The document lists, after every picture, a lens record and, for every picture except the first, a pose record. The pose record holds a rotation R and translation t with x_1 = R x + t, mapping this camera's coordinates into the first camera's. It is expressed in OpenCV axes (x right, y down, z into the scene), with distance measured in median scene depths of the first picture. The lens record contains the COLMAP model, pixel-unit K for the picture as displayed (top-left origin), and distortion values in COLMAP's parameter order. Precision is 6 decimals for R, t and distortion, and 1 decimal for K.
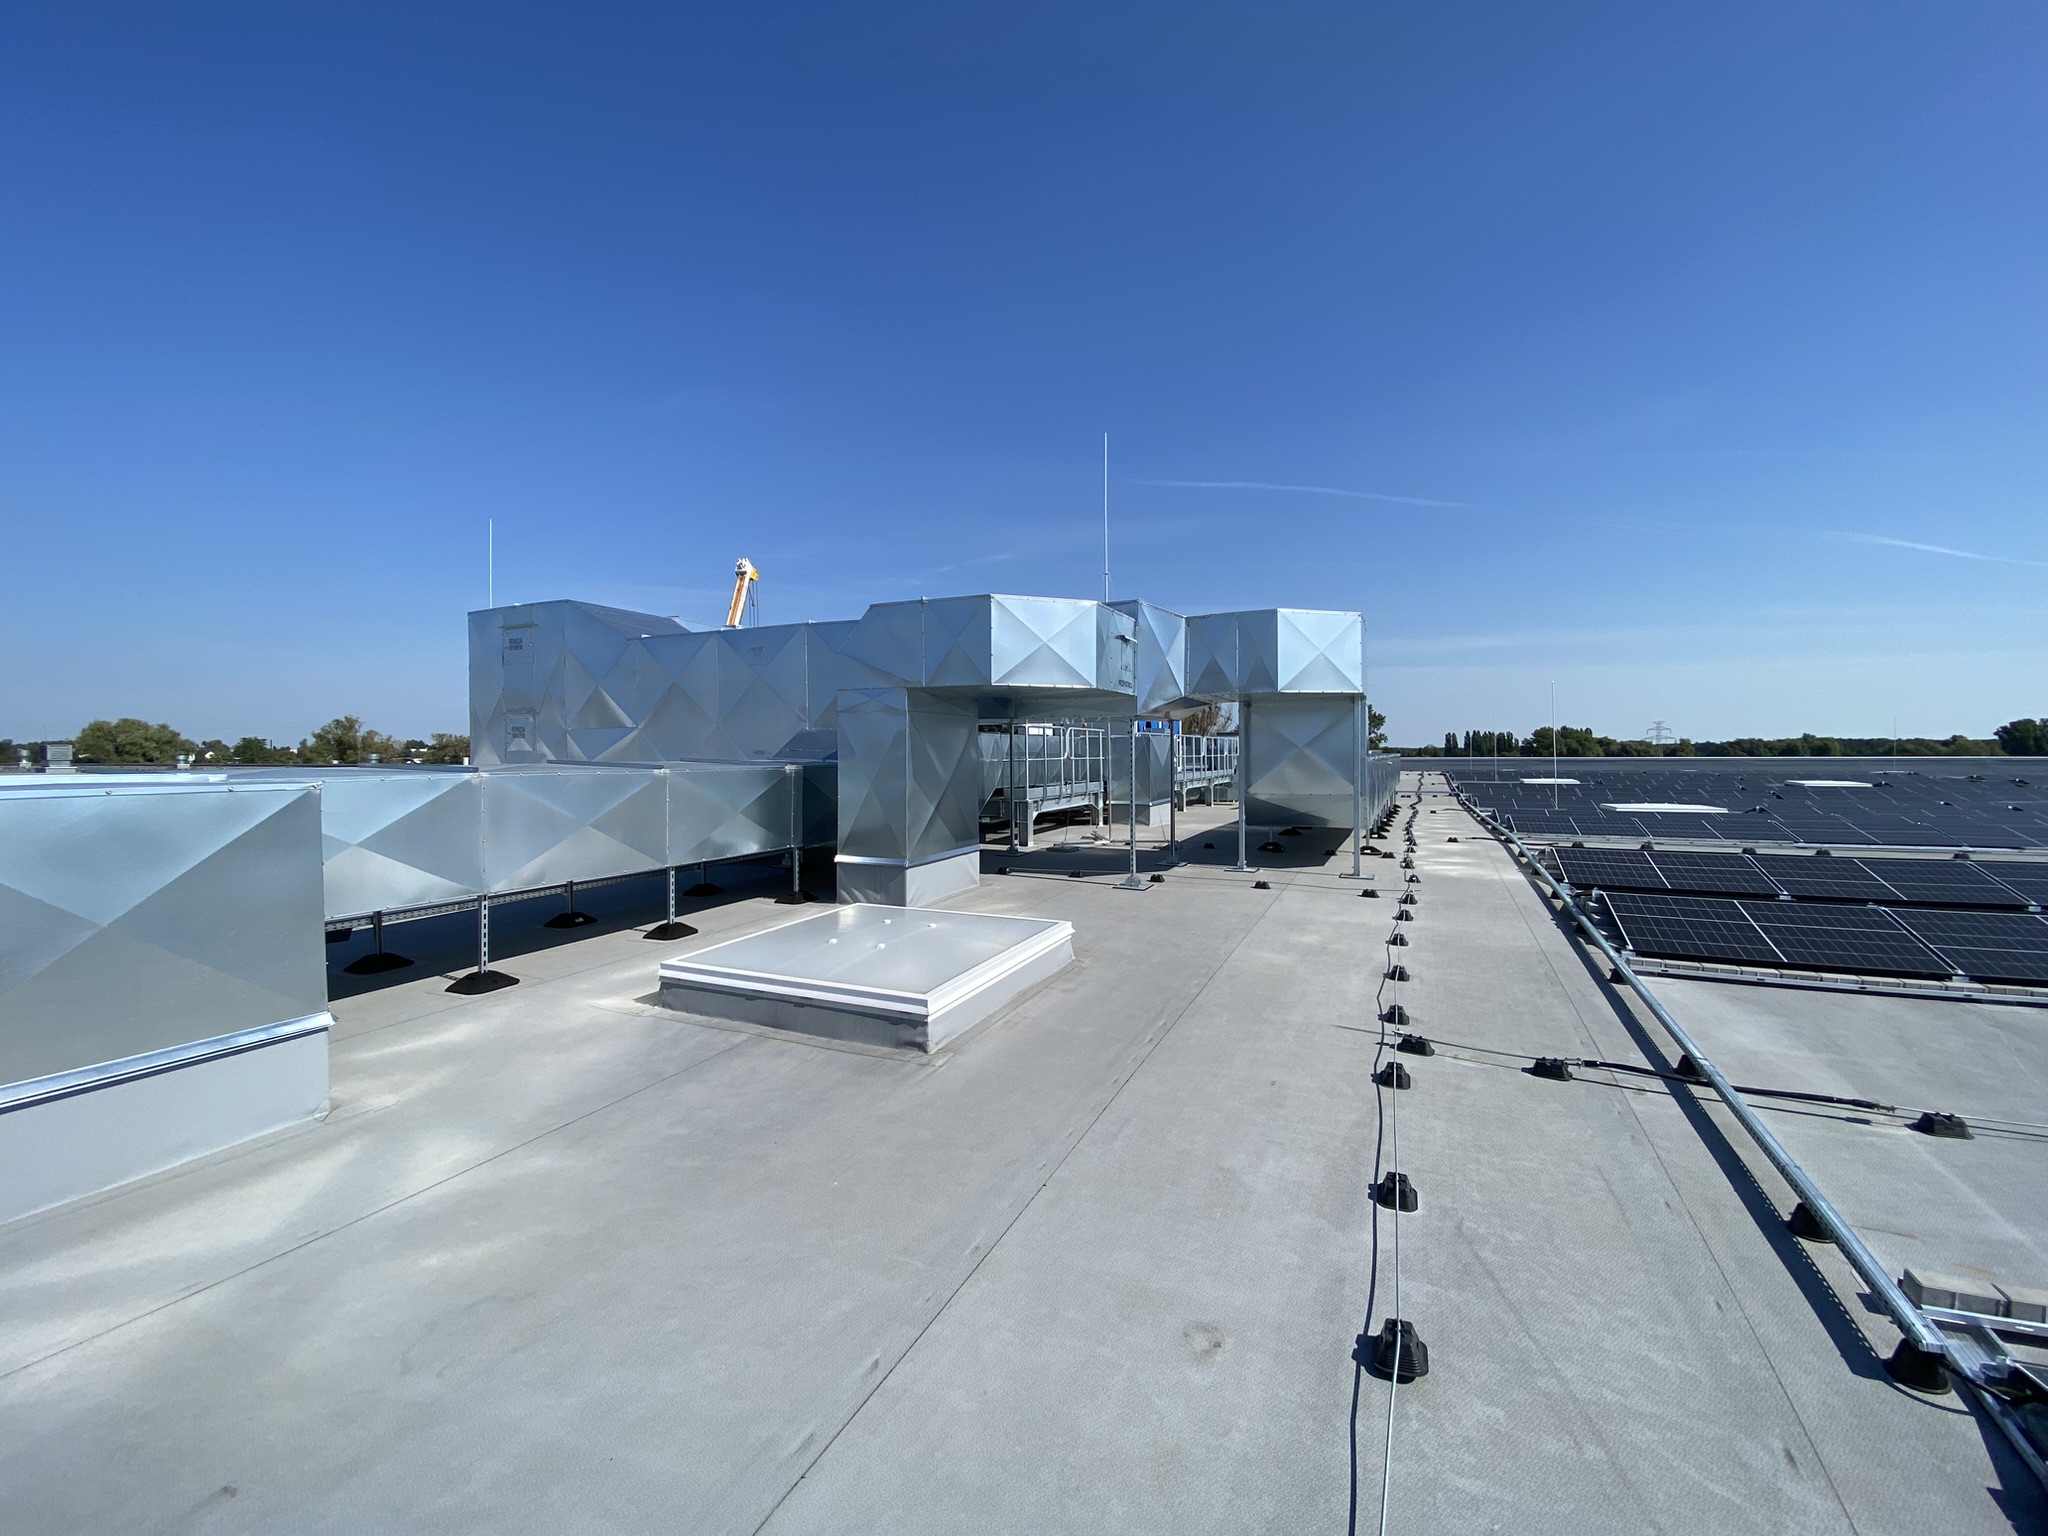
lens RADIAL K [[815.6, 0, 1024.0], [0, 815.6, 768.0], [0, 0, 1]] dist [0.016510, -0.020515]
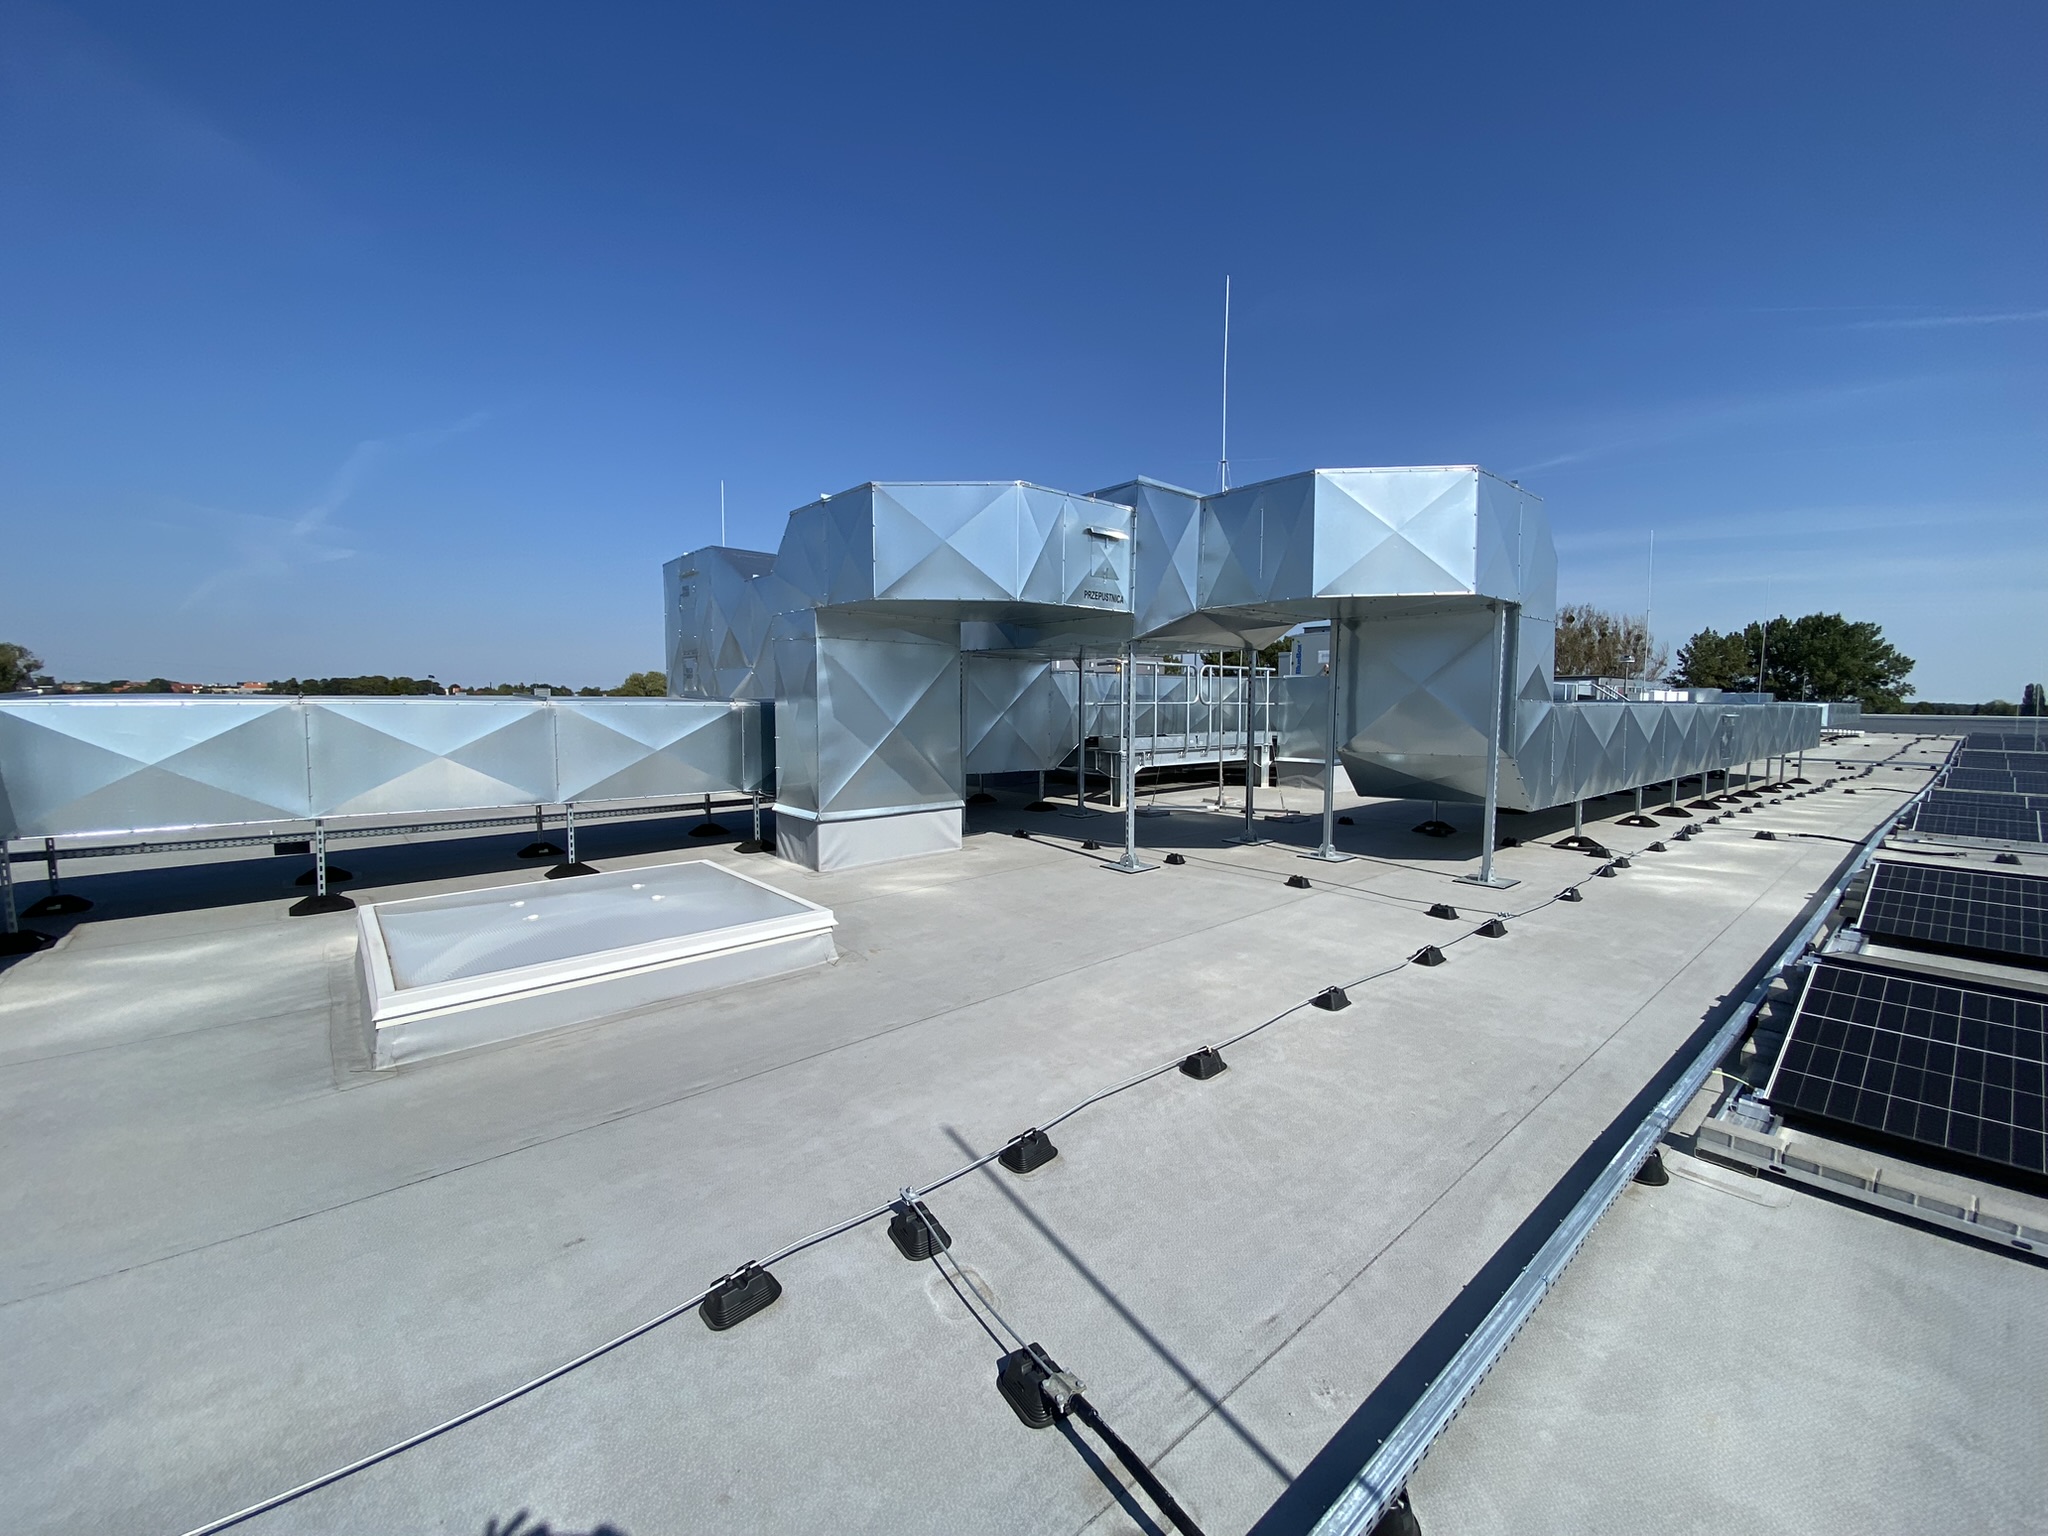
lens RADIAL K [[827.1, 0, 1024.0], [0, 827.1, 768.0], [0, 0, 1]] dist [-0.013021, -0.000353]
pose [[0.915156, 0.040041, -0.401105, 0.372060], [-0.015796, 0.997852, 0.063574, 0.006649], [0.402789, -0.051845, 0.913823, 0.285361]]
